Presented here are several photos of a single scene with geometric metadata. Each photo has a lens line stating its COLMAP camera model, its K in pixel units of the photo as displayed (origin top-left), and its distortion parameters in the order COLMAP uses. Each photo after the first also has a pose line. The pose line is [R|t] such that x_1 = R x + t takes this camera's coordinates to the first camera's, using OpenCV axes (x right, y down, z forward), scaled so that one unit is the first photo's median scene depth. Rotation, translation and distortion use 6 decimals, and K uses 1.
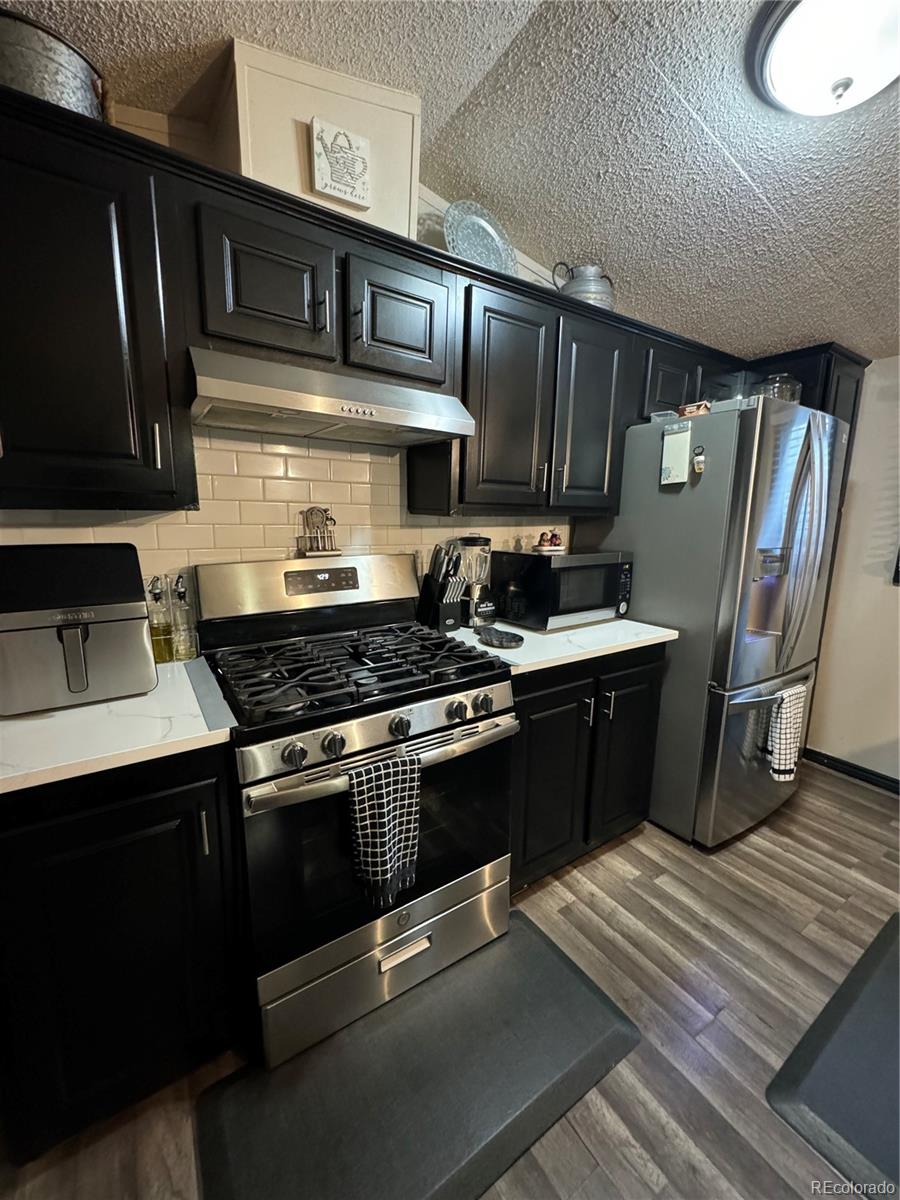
lens RADIAL K [[473.3, 0, 446.3], [0, 473.3, 596.9], [0, 0, 1]] dist [-0.001576, -0.000286]
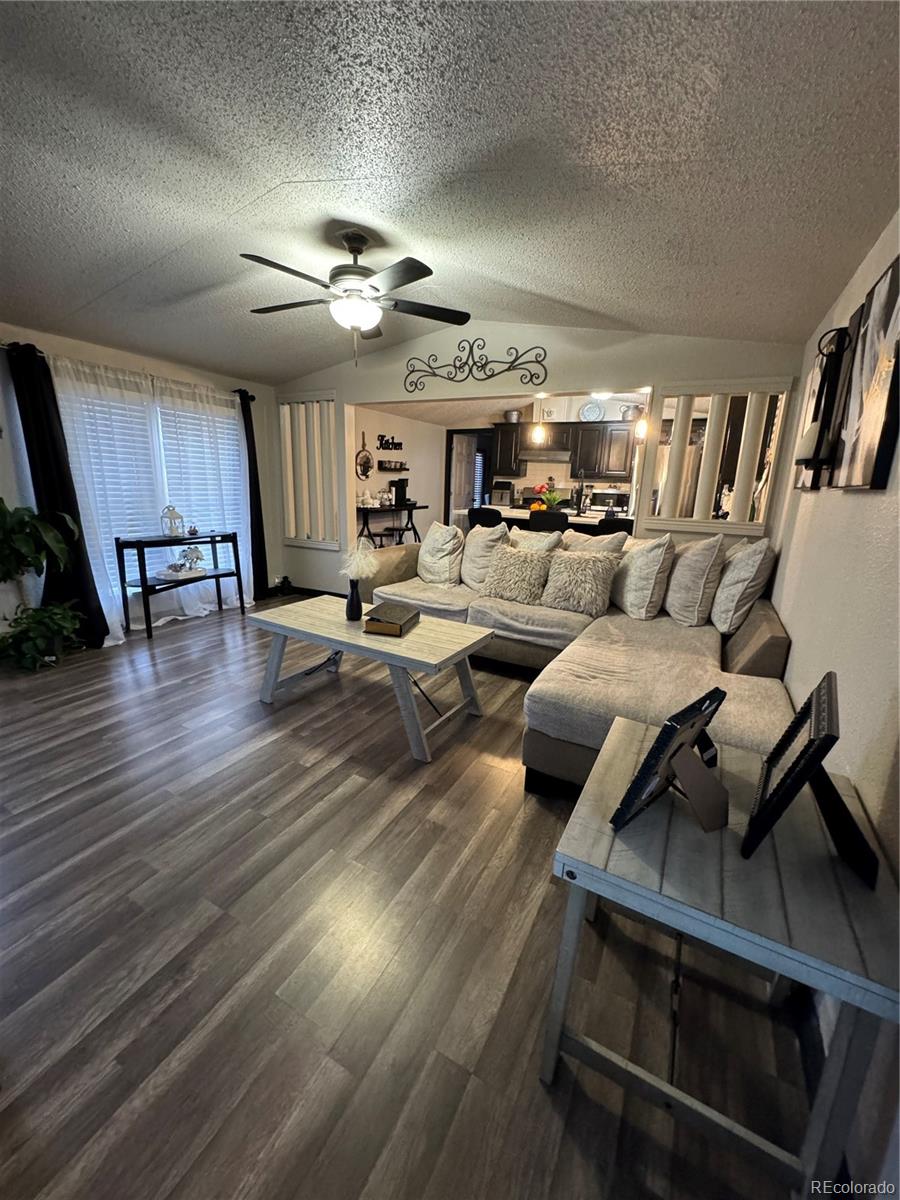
lens RADIAL K [[478.8, 0, 451.2], [0, 478.8, 597.9], [0, 0, 1]] dist [-0.000476, -0.000022]
pose [[0.483433, 0.211812, -0.849369, 3.391063], [-0.178891, 0.973713, 0.141002, 0.462040], [0.856908, 0.083780, 0.508616, -2.037918]]
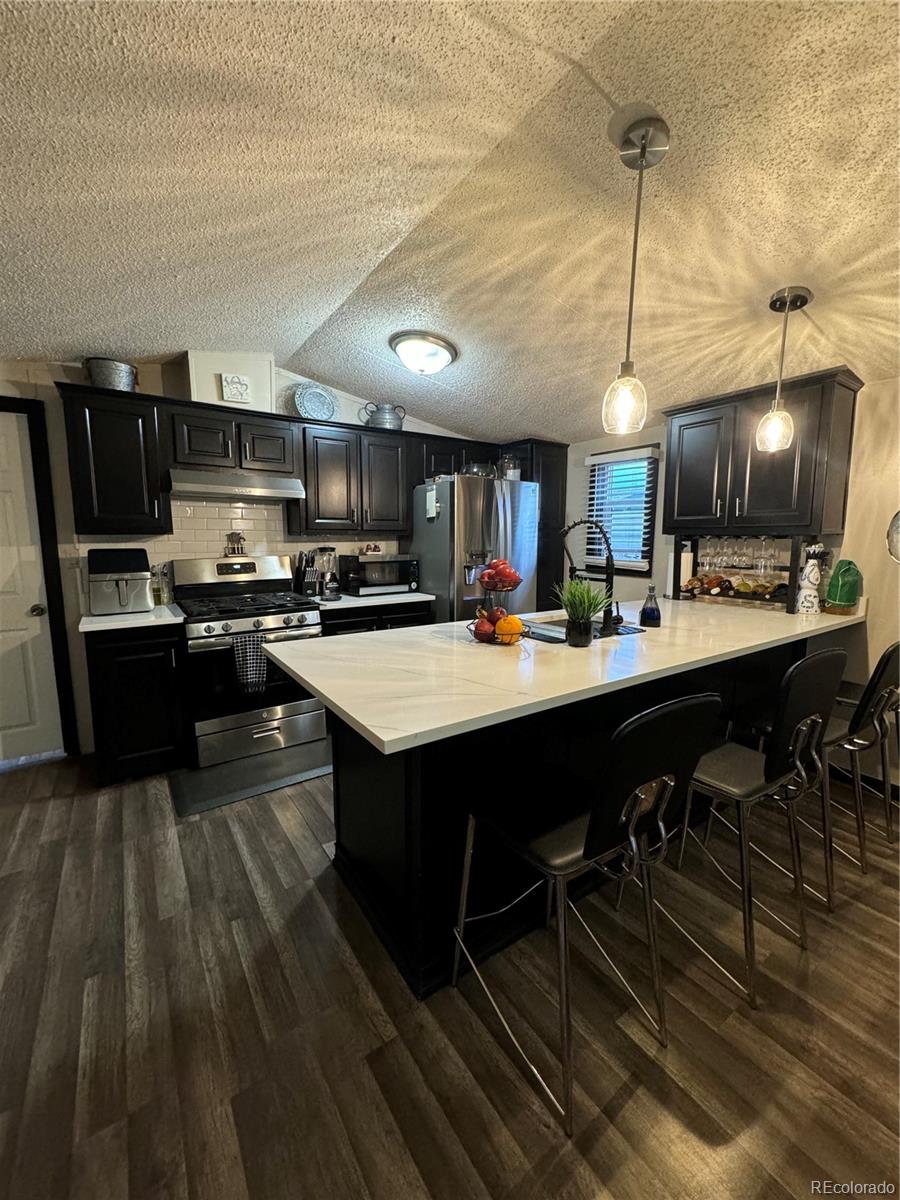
lens RADIAL K [[478.8, 0, 451.2], [0, 478.8, 597.9], [0, 0, 1]] dist [-0.000476, -0.000022]
pose [[0.999600, -0.017056, 0.022572, 0.594887], [0.018073, 0.998794, -0.045643, 0.196835], [-0.021766, 0.046032, 0.998703, -1.035611]]
